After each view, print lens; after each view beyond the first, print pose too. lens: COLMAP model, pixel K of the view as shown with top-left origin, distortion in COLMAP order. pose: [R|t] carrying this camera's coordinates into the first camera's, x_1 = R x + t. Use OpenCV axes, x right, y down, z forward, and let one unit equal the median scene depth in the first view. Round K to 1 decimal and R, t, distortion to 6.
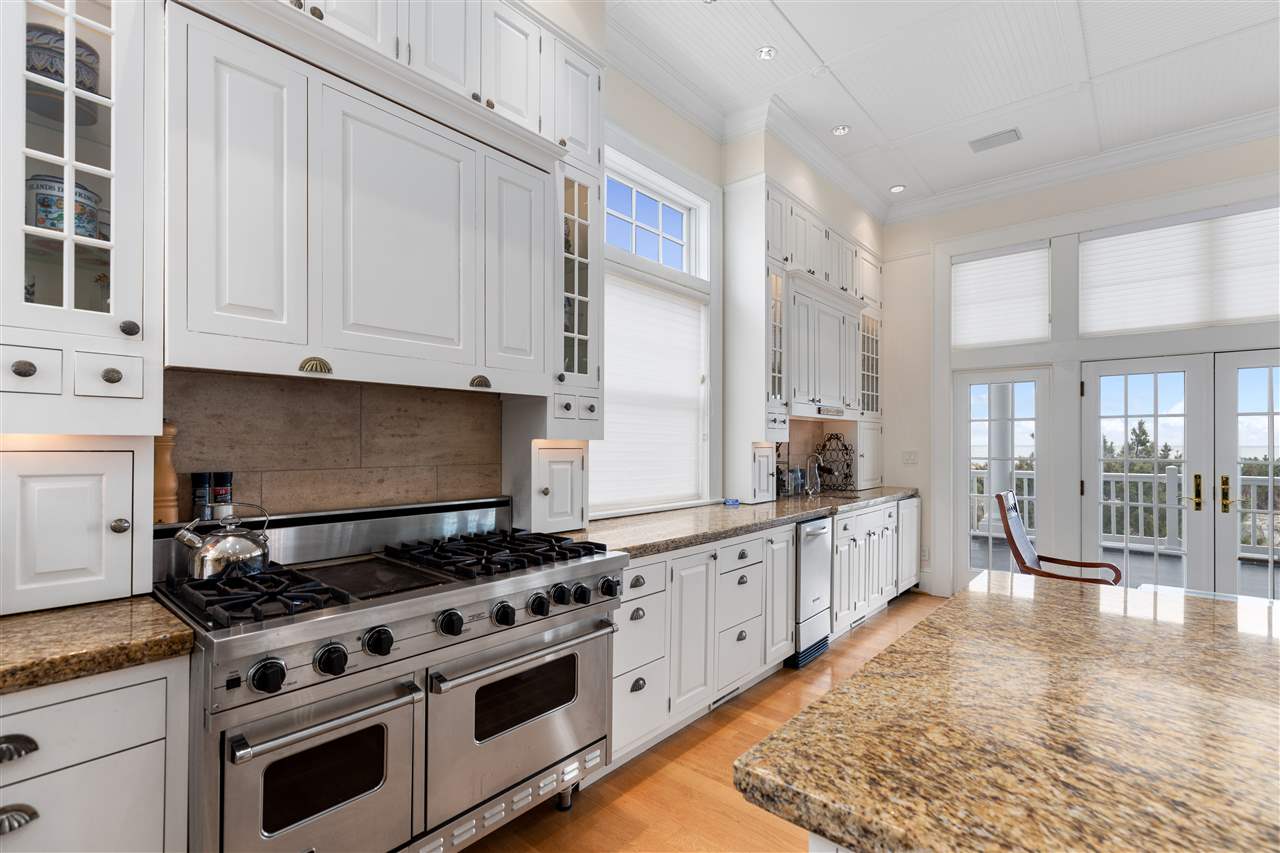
lens RADIAL K [[587.0, 0, 648.3], [0, 587.0, 443.9], [0, 0, 1]] dist [-0.000133, 0.001110]
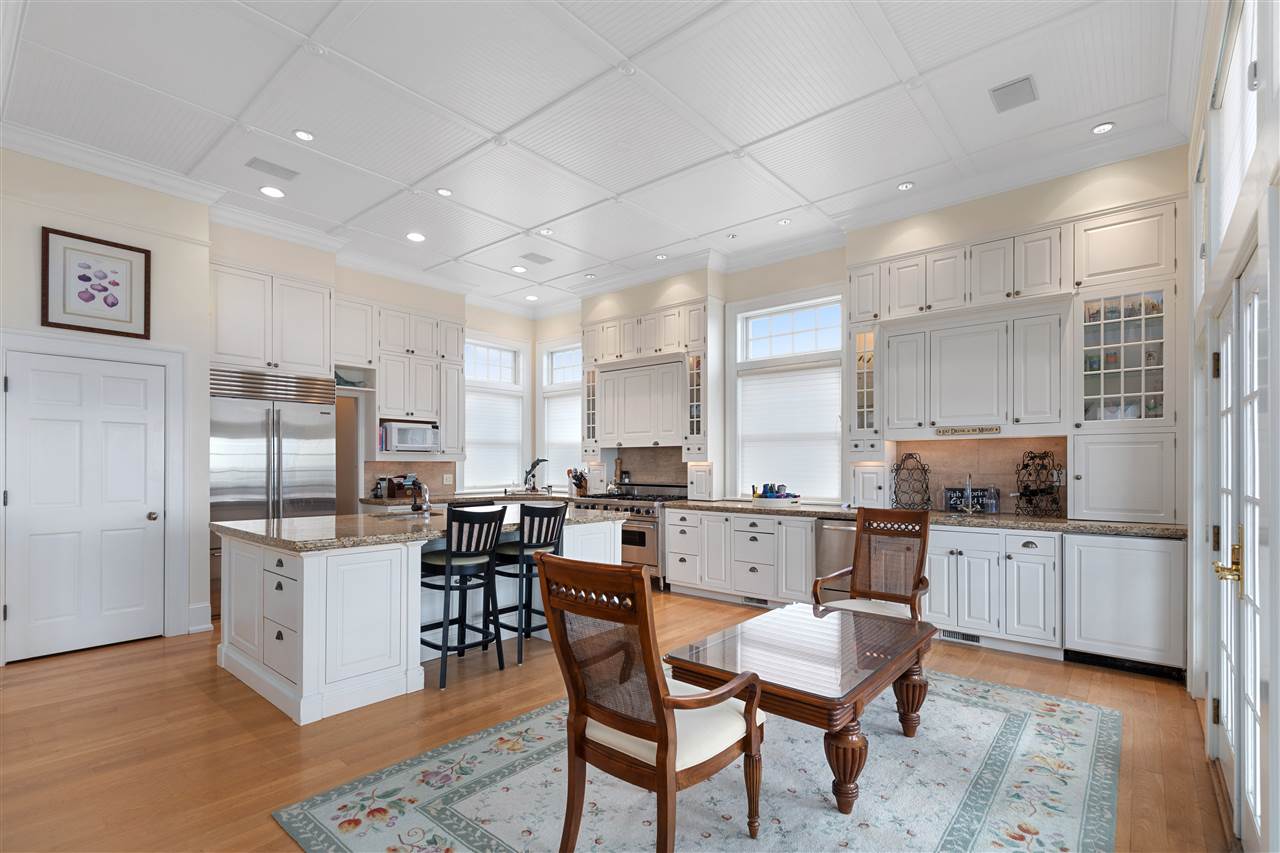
lens RADIAL K [[587.0, 0, 646.2], [0, 587.0, 460.1], [0, 0, 1]] dist [-0.000133, 0.001110]
pose [[0.007168, -0.007831, -0.999944, 2.303338], [0.003101, 0.999965, -0.007809, 0.003739], [0.999970, -0.003045, 0.007192, 0.771582]]
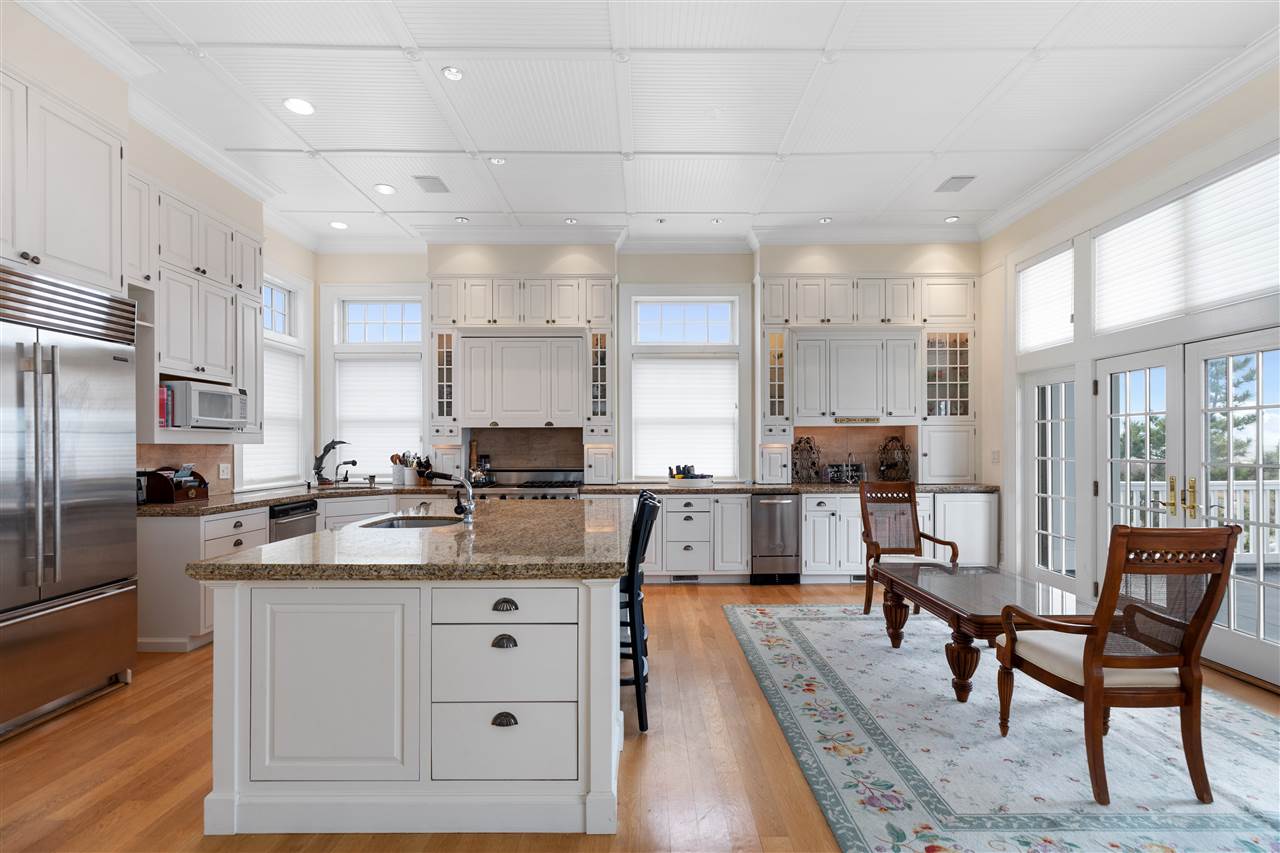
lens RADIAL K [[587.0, 0, 644.7], [0, 587.0, 445.0], [0, 0, 1]] dist [-0.000133, 0.001110]
pose [[0.645452, -0.004328, -0.763789, 1.766914], [0.006350, 0.999980, -0.000301, -0.002448], [0.763774, -0.004656, 0.645466, -0.371107]]
